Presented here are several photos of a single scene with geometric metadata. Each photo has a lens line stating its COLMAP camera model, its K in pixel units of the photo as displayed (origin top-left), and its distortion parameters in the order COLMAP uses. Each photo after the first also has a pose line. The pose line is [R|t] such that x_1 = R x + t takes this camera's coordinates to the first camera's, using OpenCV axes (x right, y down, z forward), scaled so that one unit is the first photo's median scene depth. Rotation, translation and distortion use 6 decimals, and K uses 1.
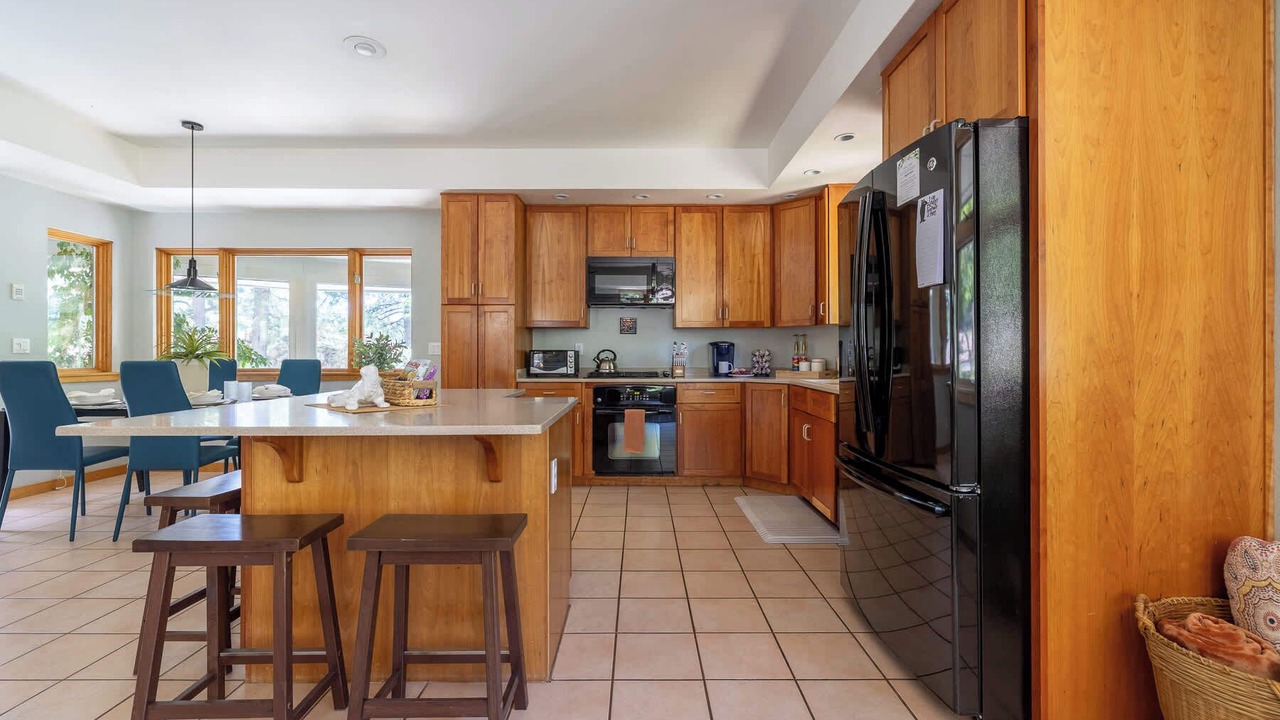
lens RADIAL K [[551.6, 0, 634.1], [0, 551.6, 352.4], [0, 0, 1]] dist [0.000342, 0.000051]
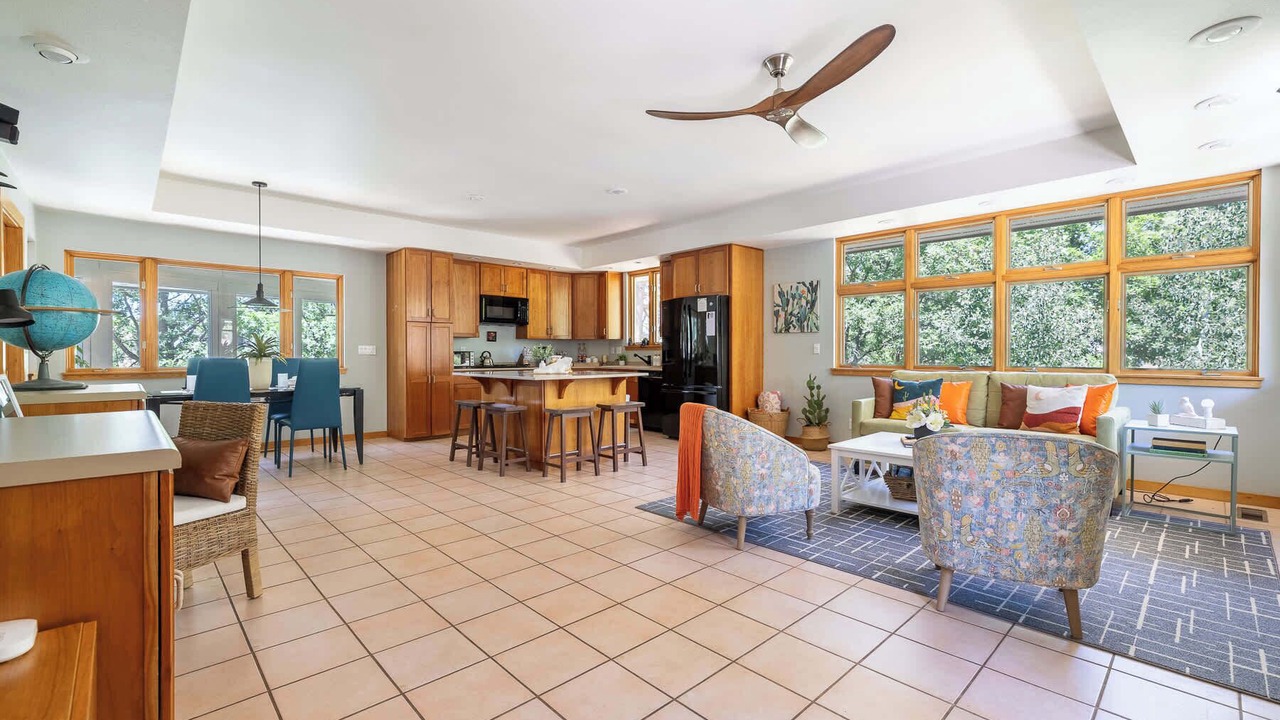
lens RADIAL K [[551.6, 0, 643.5], [0, 551.6, 360.2], [0, 0, 1]] dist [0.000342, 0.000051]
pose [[0.718711, -0.008493, 0.695257, -0.903689], [-0.001208, 0.999909, 0.013464, -0.000288], [-0.695308, -0.010516, 0.718635, -0.525667]]
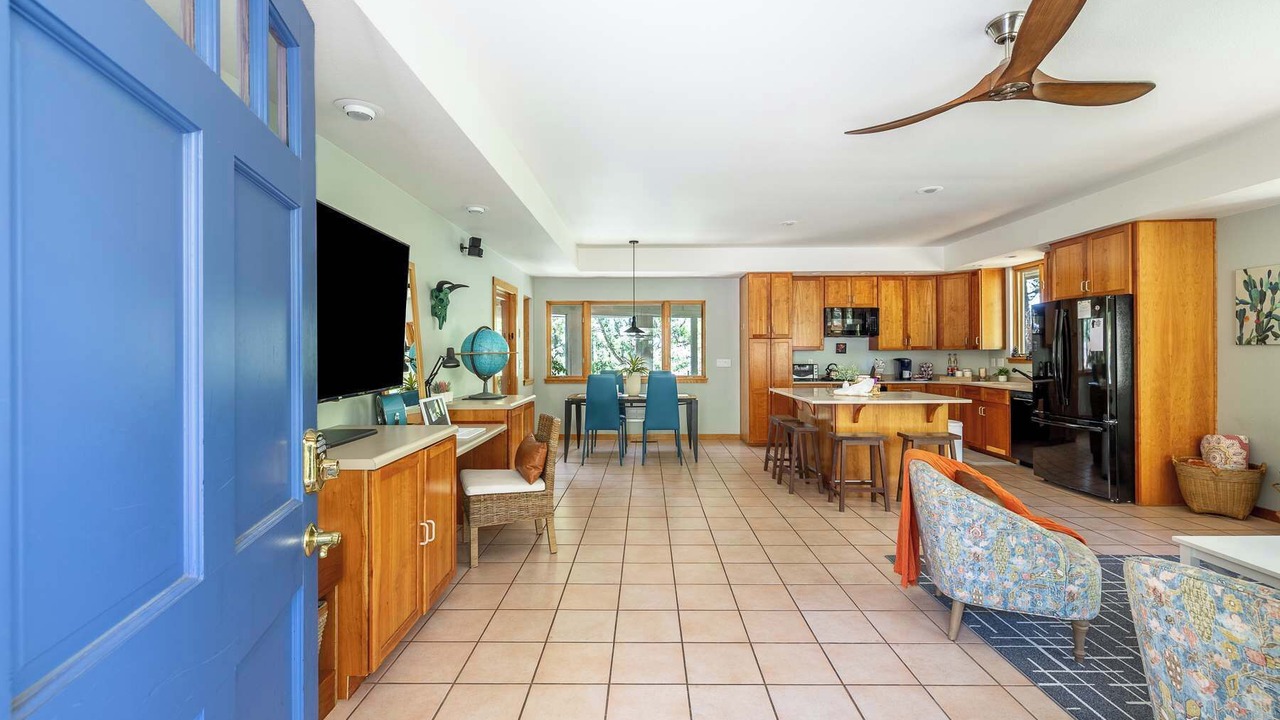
lens RADIAL K [[551.6, 0, 634.8], [0, 551.6, 351.6], [0, 0, 1]] dist [0.000342, 0.000051]
pose [[0.999964, -0.004251, -0.007308, -0.662810], [0.004264, 0.999989, 0.001775, -0.048232], [0.007300, -0.001806, 0.999972, -0.675578]]
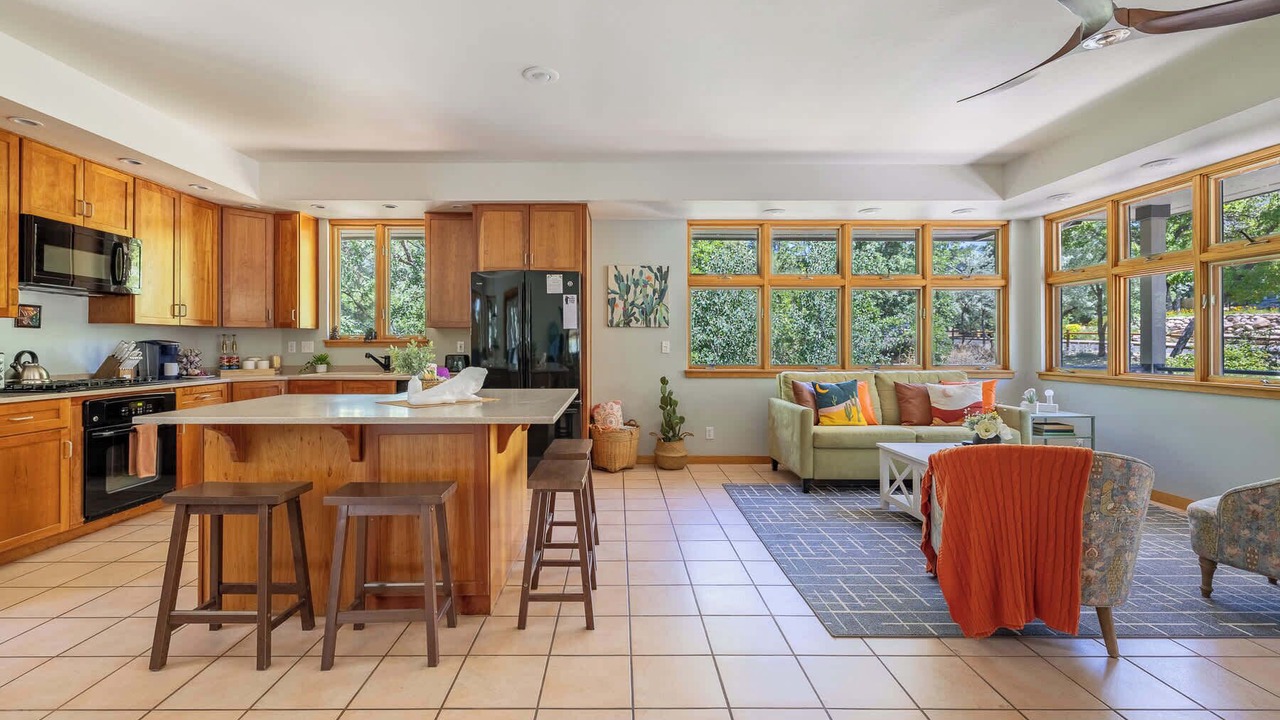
lens RADIAL K [[551.6, 0, 616.8], [0, 551.6, 342.9], [0, 0, 1]] dist [0.000342, 0.000051]
pose [[-0.011857, 0.003656, 0.999923, -0.791116], [-0.003273, 0.999988, -0.003695, -0.015314], [-0.999924, -0.003317, -0.011845, 0.293398]]
